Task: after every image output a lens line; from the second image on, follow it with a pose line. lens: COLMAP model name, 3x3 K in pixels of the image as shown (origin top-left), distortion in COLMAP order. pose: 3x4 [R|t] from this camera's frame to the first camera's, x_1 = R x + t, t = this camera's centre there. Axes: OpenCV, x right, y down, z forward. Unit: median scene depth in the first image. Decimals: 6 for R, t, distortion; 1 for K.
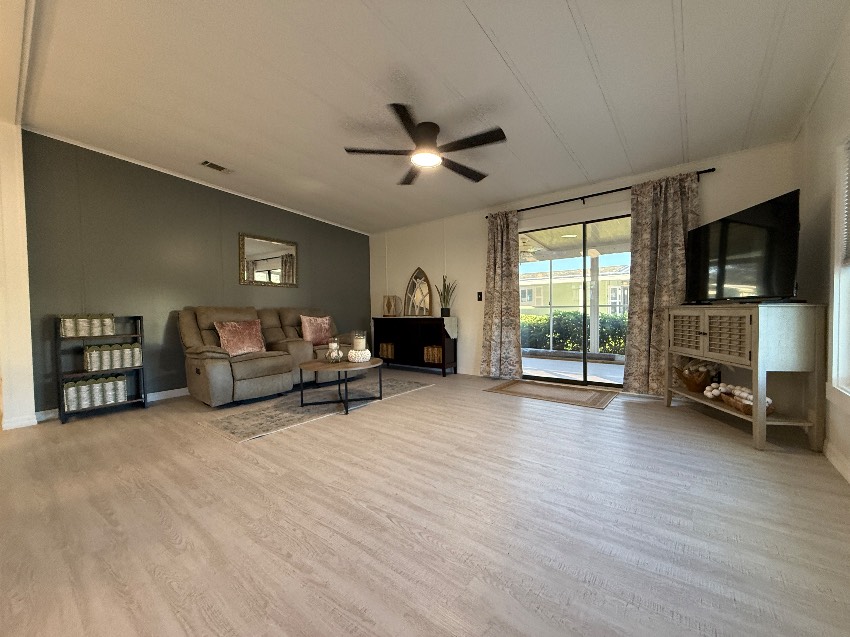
lens RADIAL K [[340.0, 0, 424.4], [0, 340.0, 319.9], [0, 0, 1]] dist [-0.001969, -0.000056]
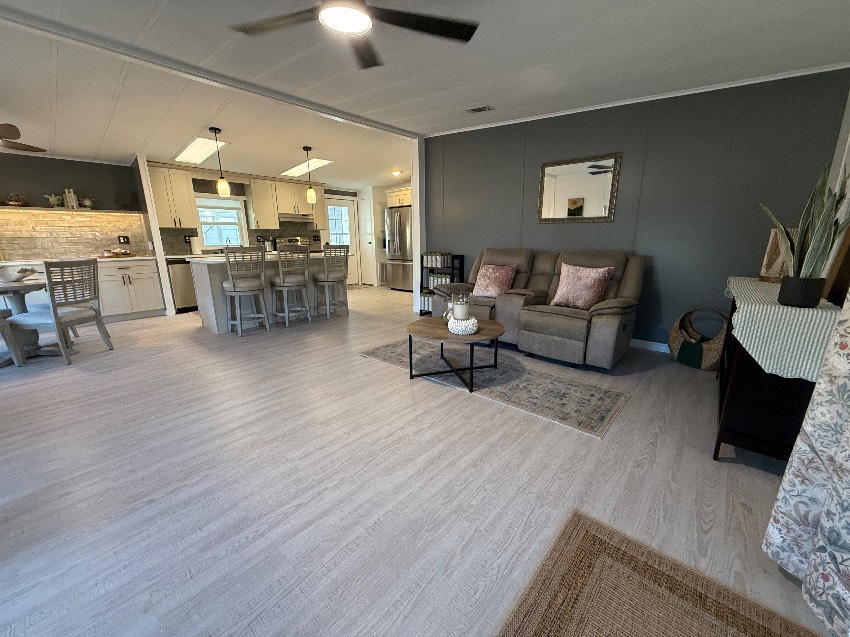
lens RADIAL K [[339.2, 0, 424.5], [0, 339.2, 318.2], [0, 0, 1]] dist [-0.000225, -0.000043]
pose [[-0.059558, 0.242689, -0.968274, 0.588115], [-0.015833, 0.969644, 0.244006, -0.102165], [0.998099, 0.029863, -0.053908, 1.013298]]
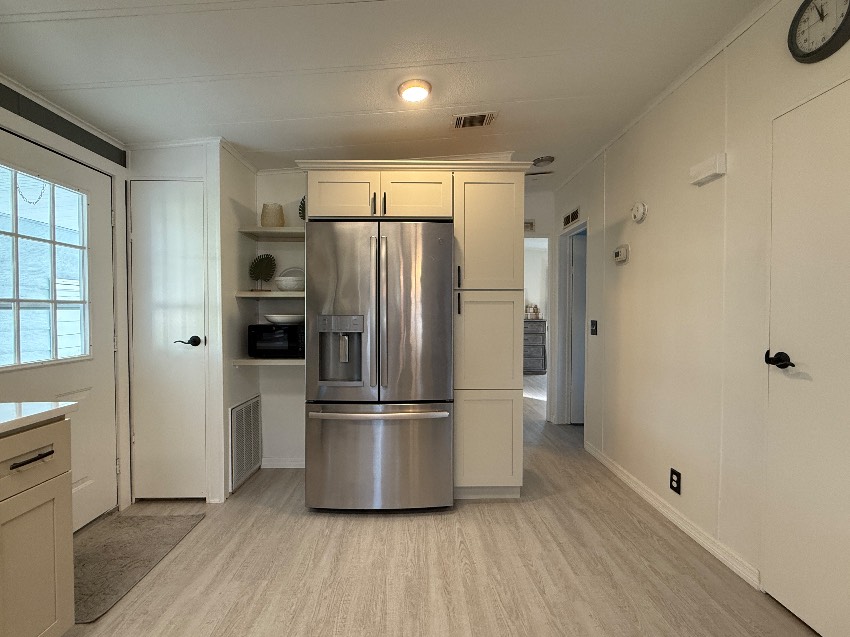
lens RADIAL K [[382.3, 0, 425.4], [0, 382.3, 318.6], [0, 0, 1]] dist [0.000310, -0.000003]
pose [[0.638938, 0.029478, -0.768693, -1.148412], [-0.031673, 0.999426, 0.012000, -0.089922], [0.768606, 0.016680, 0.639505, 0.307542]]
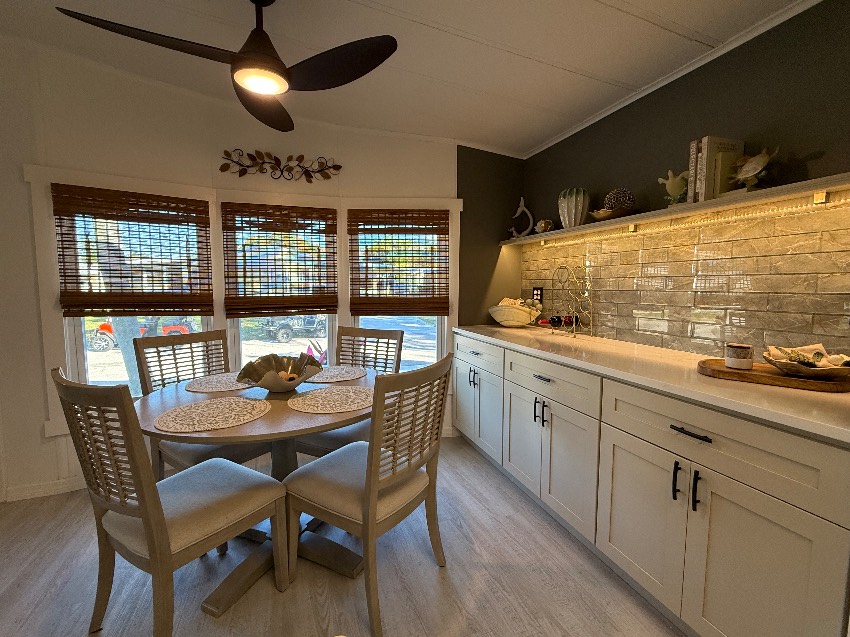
lens RADIAL K [[382.5, 0, 425.1], [0, 382.5, 320.0], [0, 0, 1]] dist [0.001062, 0.000384]
pose [[-0.847783, -0.034153, 0.529243, -0.822446], [0.028315, 0.993586, 0.109477, -0.090217], [-0.529588, 0.107798, -0.841378, 0.039444]]
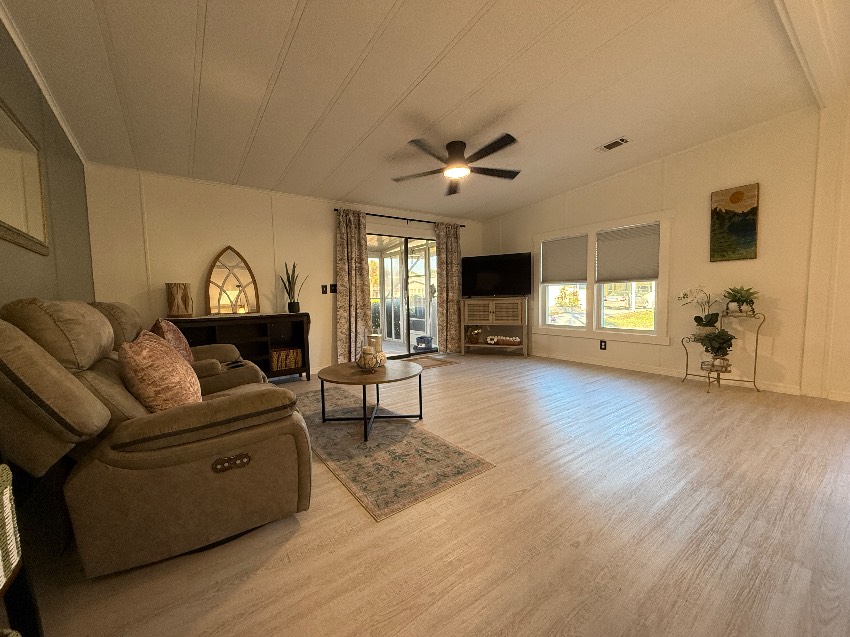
lens RADIAL K [[340.0, 0, 424.4], [0, 340.0, 319.9], [0, 0, 1]] dist [-0.001969, -0.000056]
pose [[0.266167, -0.059051, 0.962116, -1.007710], [0.046254, 0.997754, 0.048442, -0.024674], [-0.962816, 0.031608, 0.268301, 0.695173]]
